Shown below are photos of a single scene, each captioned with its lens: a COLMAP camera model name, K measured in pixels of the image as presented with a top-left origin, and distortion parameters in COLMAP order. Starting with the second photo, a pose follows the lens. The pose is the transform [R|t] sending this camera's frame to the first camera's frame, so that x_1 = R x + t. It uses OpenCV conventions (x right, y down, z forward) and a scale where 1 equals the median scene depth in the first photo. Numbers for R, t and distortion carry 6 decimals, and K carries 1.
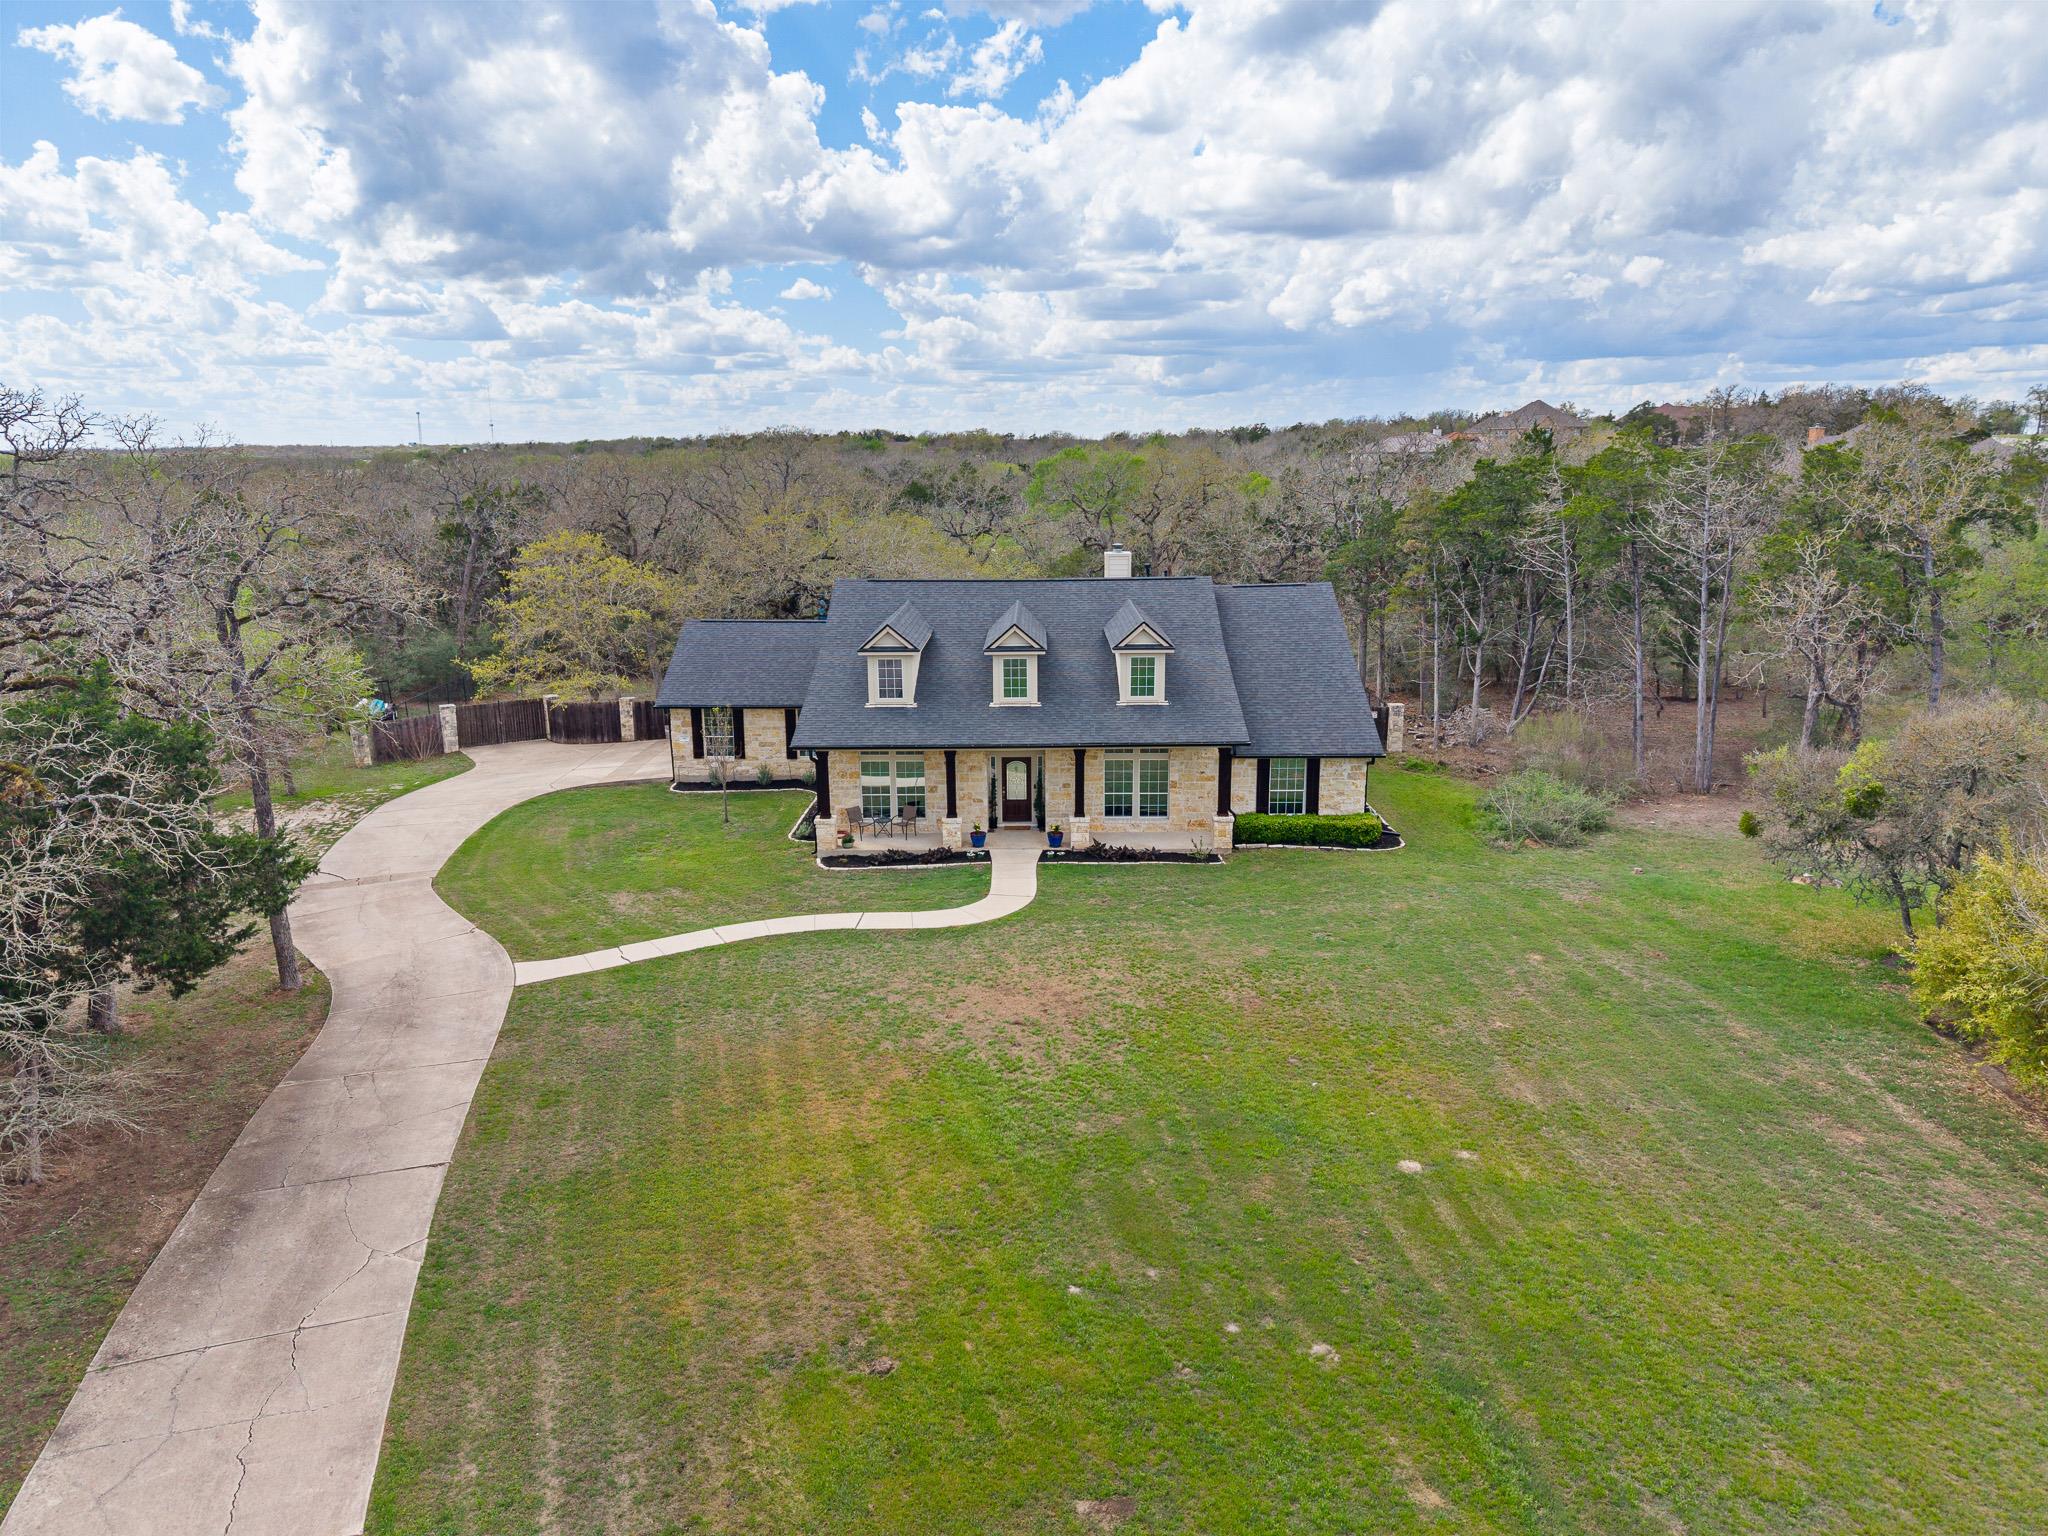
lens RADIAL K [[1351.1, 0, 1015.4], [0, 1351.1, 750.2], [0, 0, 1]] dist [0.018890, -0.018224]
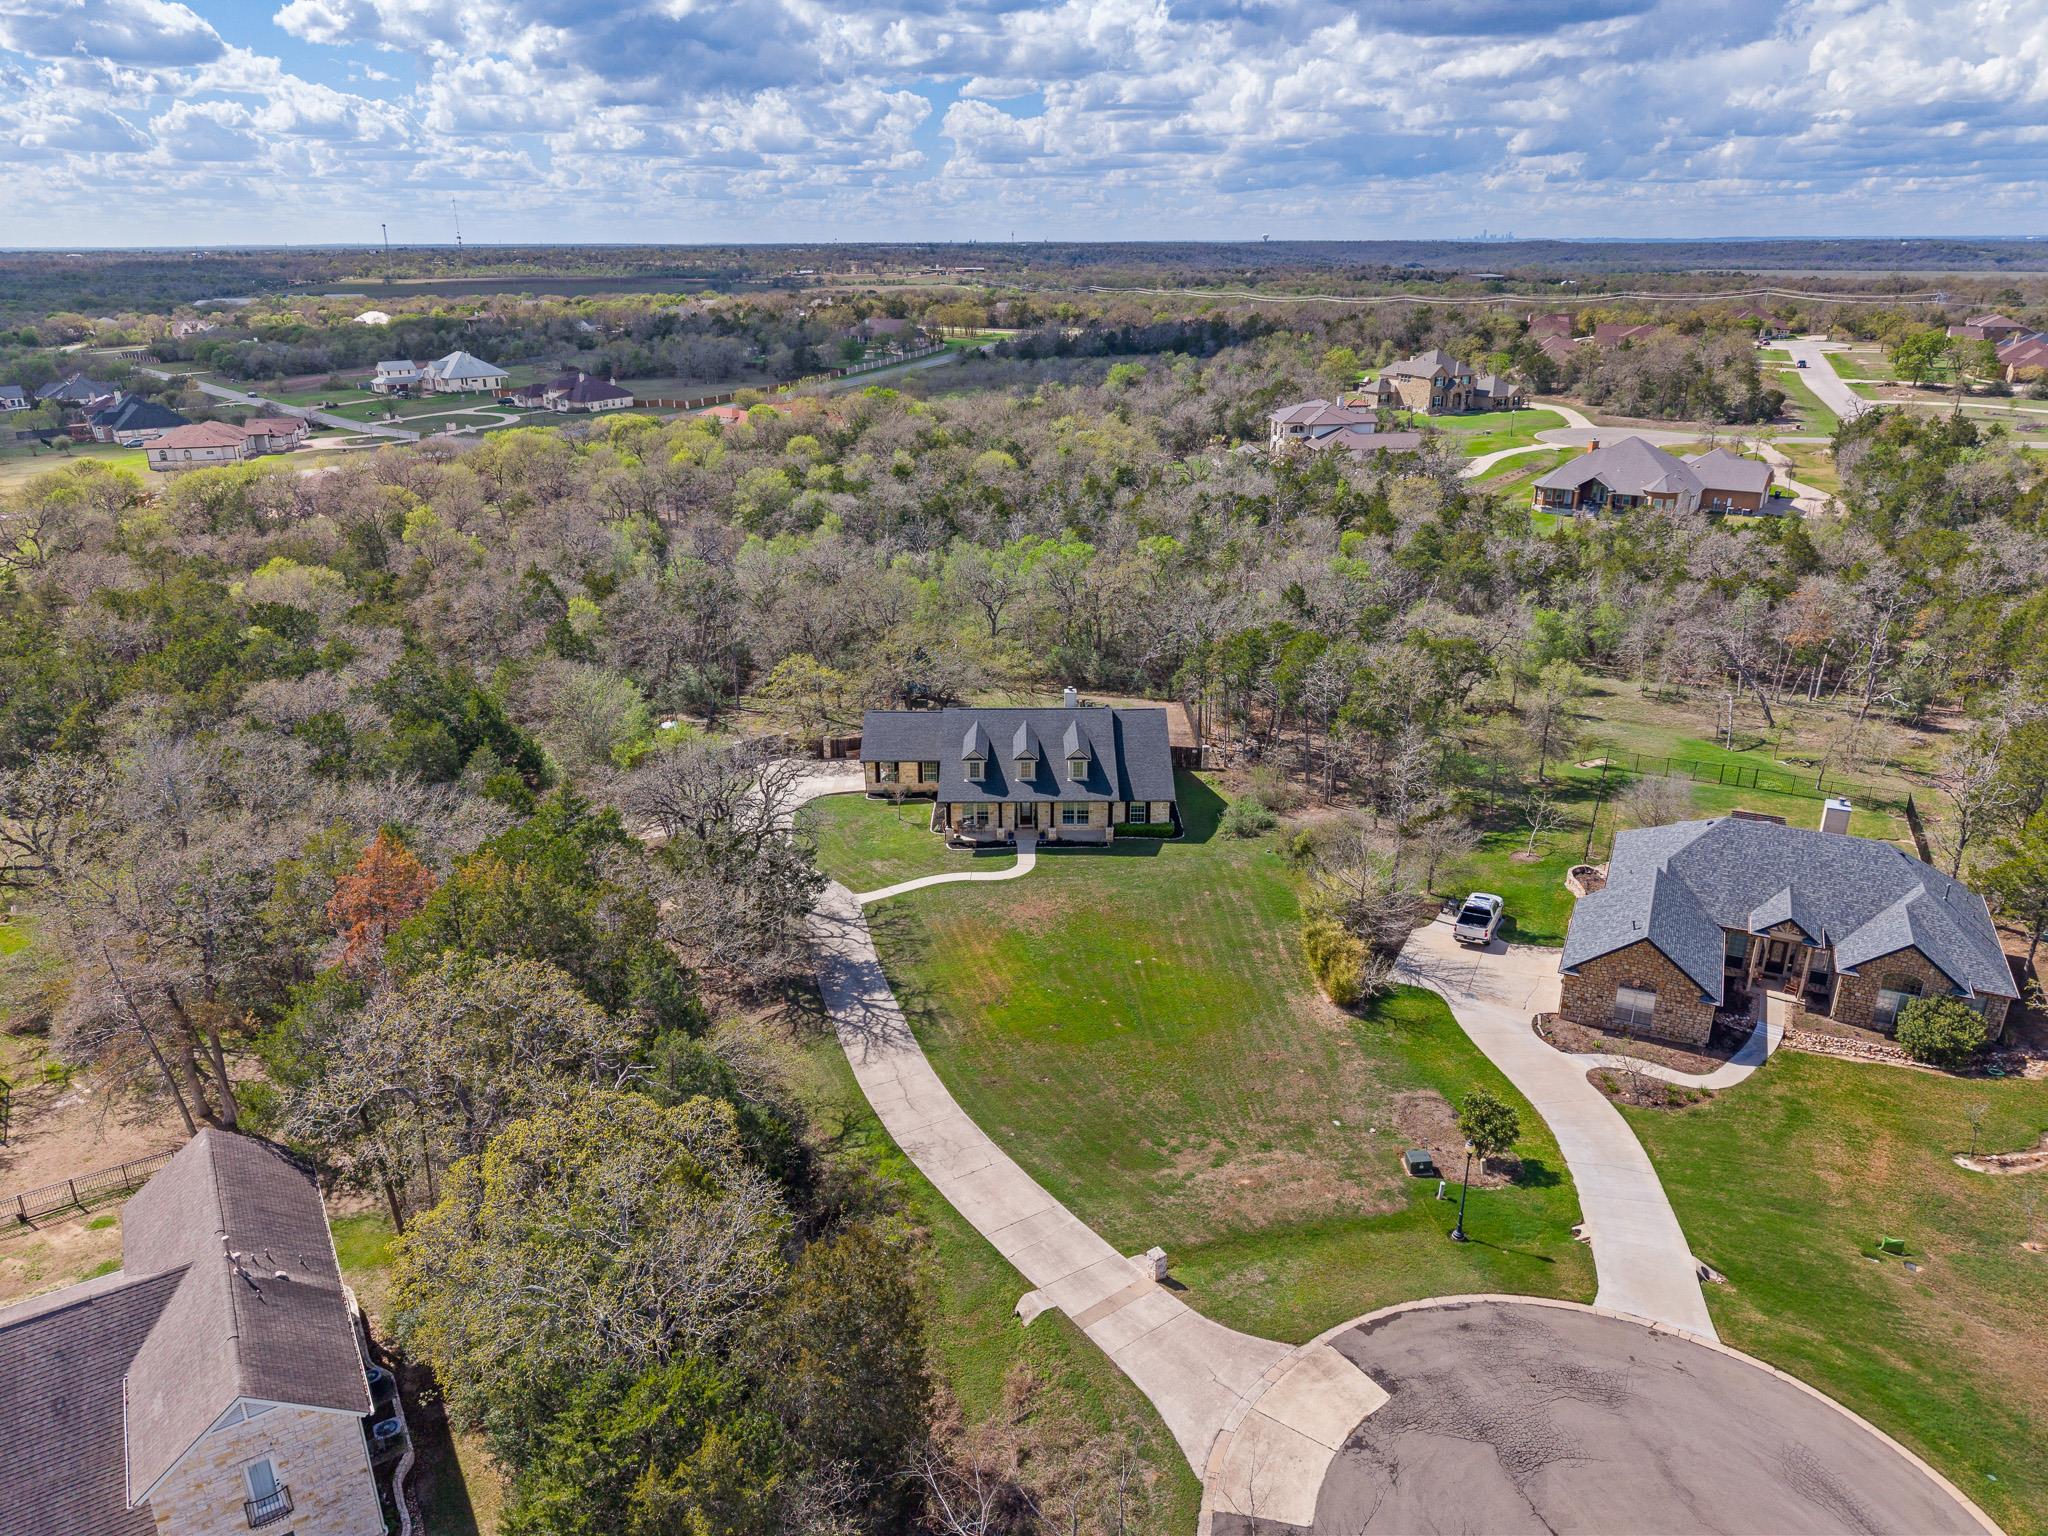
lens RADIAL K [[1351.1, 0, 1022.0], [0, 1351.1, 772.9], [0, 0, 1]] dist [0.018890, -0.018224]
pose [[0.999758, 0.000088, 0.021997, -0.061542], [-0.003497, 0.987907, 0.155008, -0.424793], [-0.021718, -0.155047, 0.987668, -1.403791]]
